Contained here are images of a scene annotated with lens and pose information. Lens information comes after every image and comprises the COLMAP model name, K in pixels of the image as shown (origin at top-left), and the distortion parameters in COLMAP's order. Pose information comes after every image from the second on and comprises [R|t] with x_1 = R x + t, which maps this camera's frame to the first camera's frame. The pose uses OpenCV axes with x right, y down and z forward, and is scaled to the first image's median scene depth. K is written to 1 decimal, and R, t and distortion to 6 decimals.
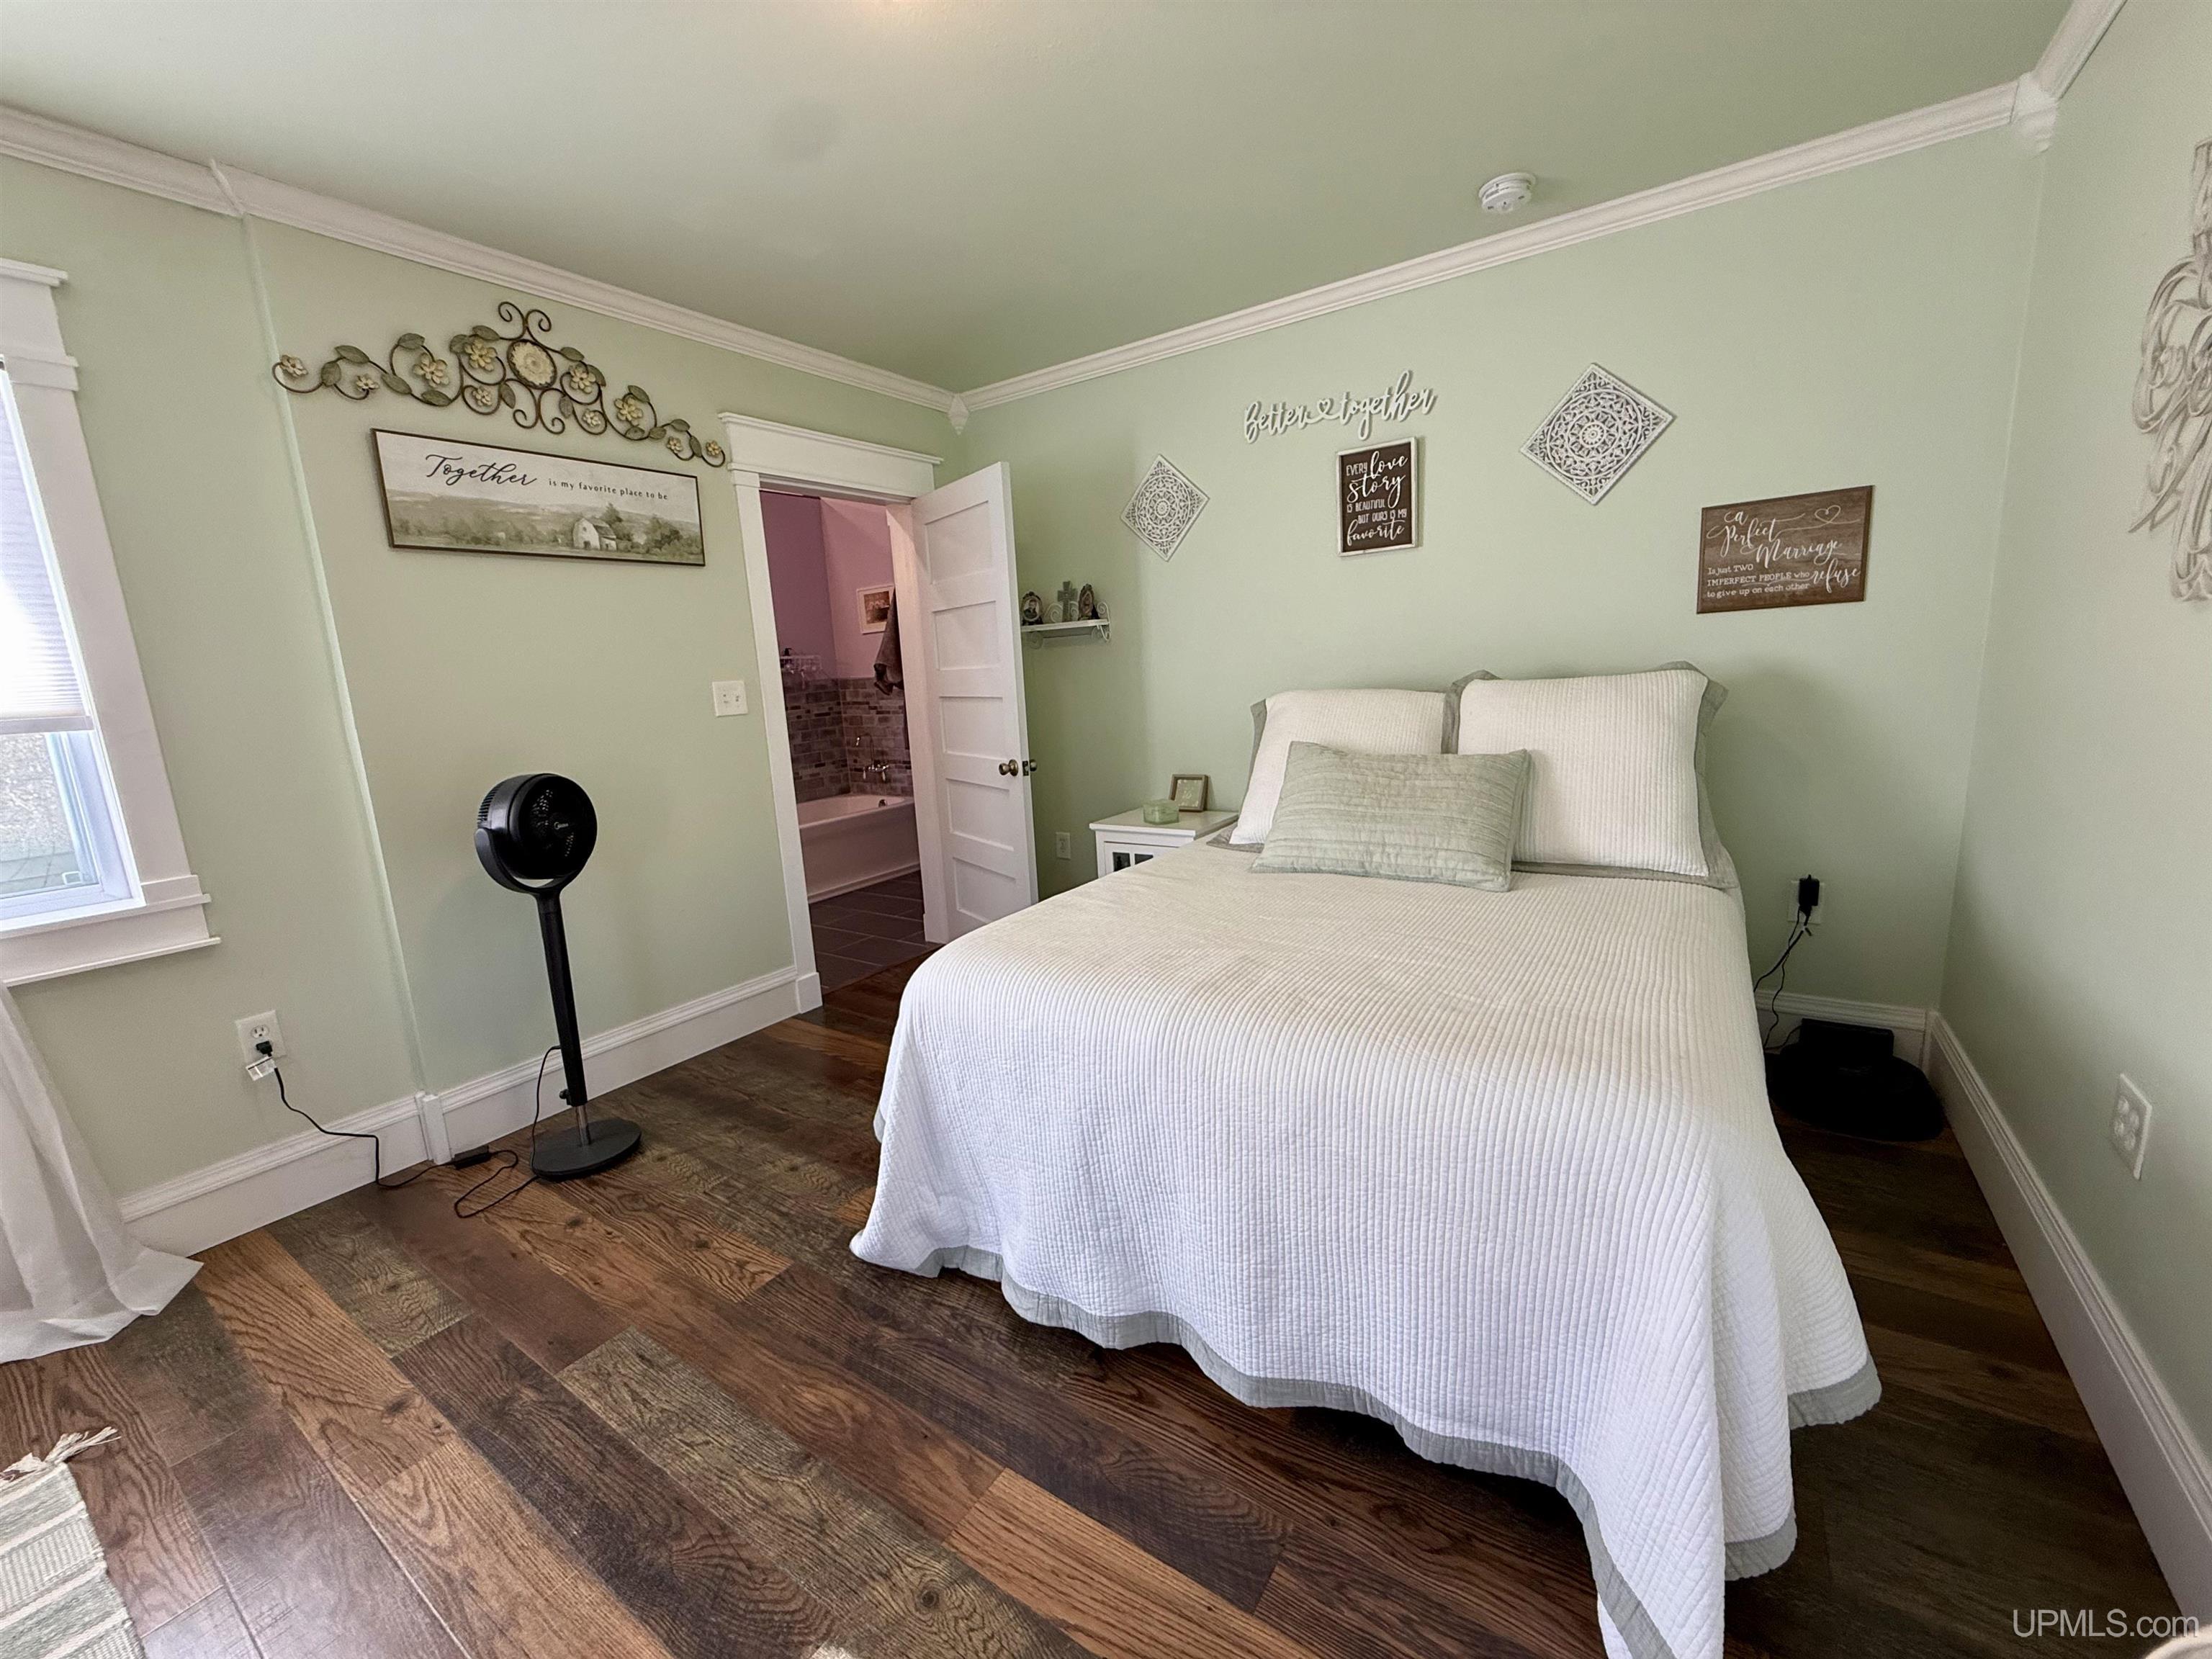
lens RADIAL K [[881.3, 0, 1102.2], [0, 881.3, 828.9], [0, 0, 1]] dist [-0.001493, -0.000107]
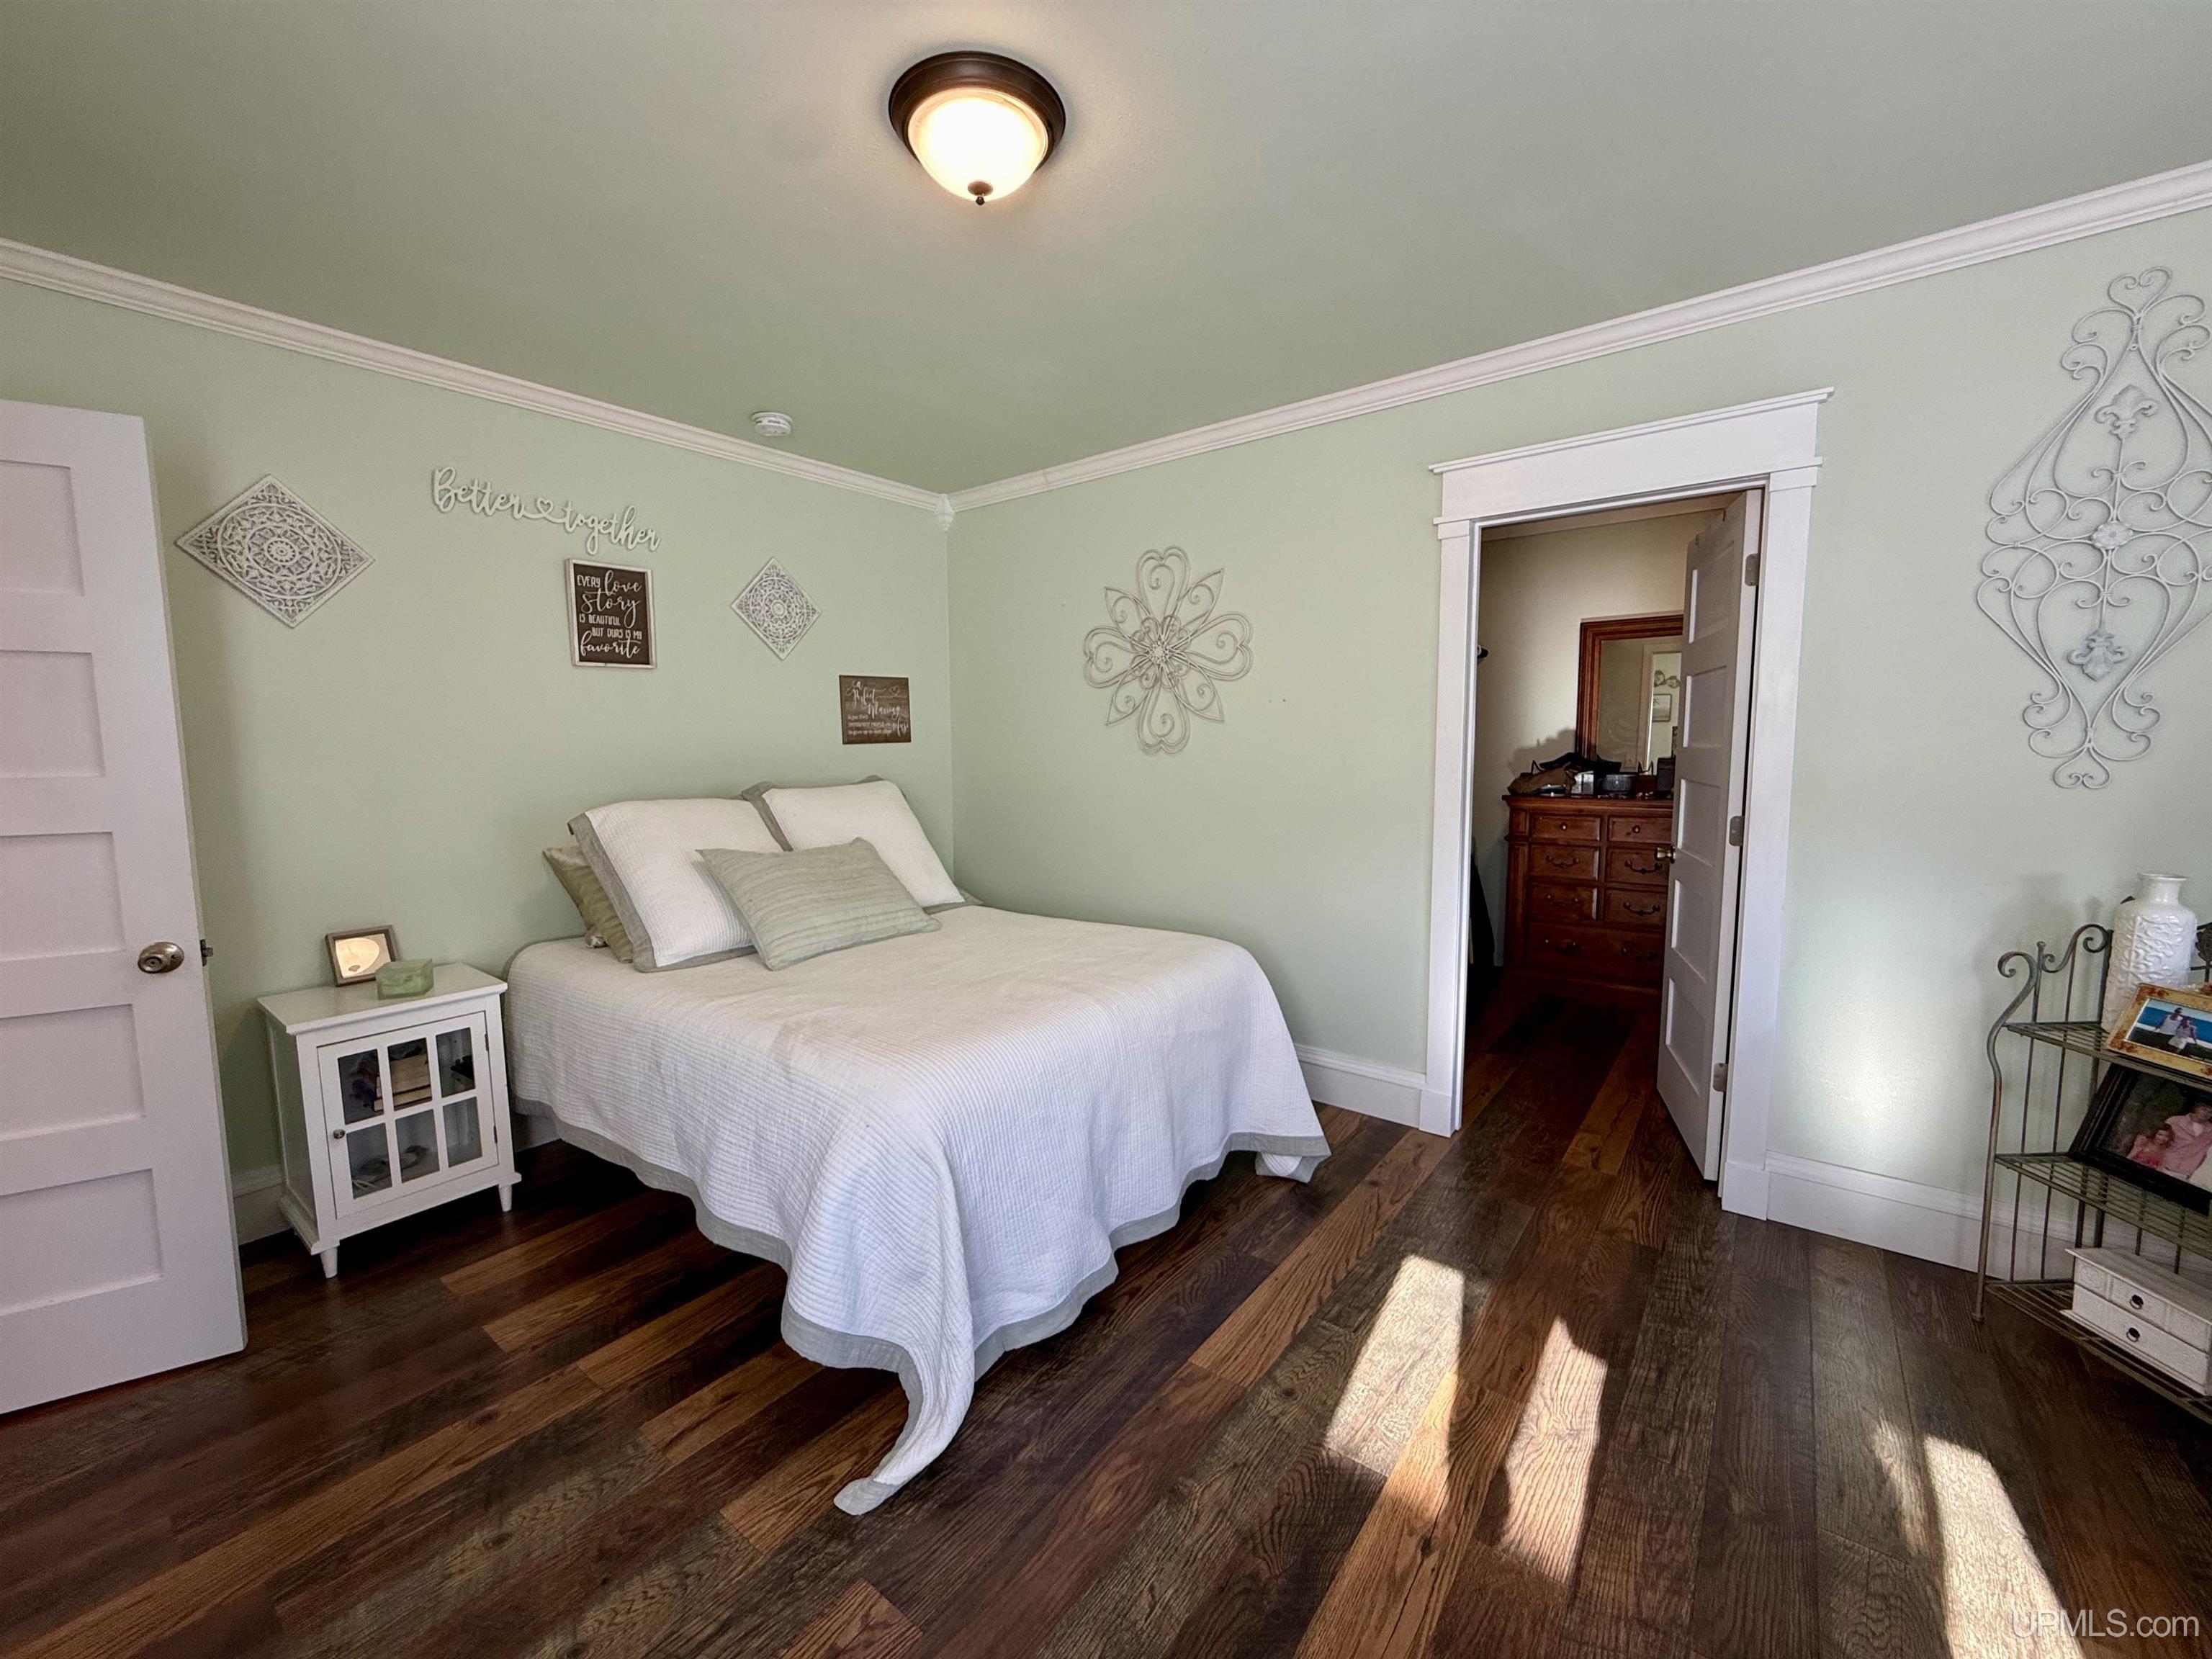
lens RADIAL K [[881.3, 0, 1098.7], [0, 881.3, 830.5], [0, 0, 1]] dist [-0.001493, -0.000107]
pose [[0.070266, -0.050900, 0.996229, -0.820246], [0.189084, 0.981271, 0.036799, -0.078632], [-0.979444, 0.185785, 0.078574, 0.513646]]
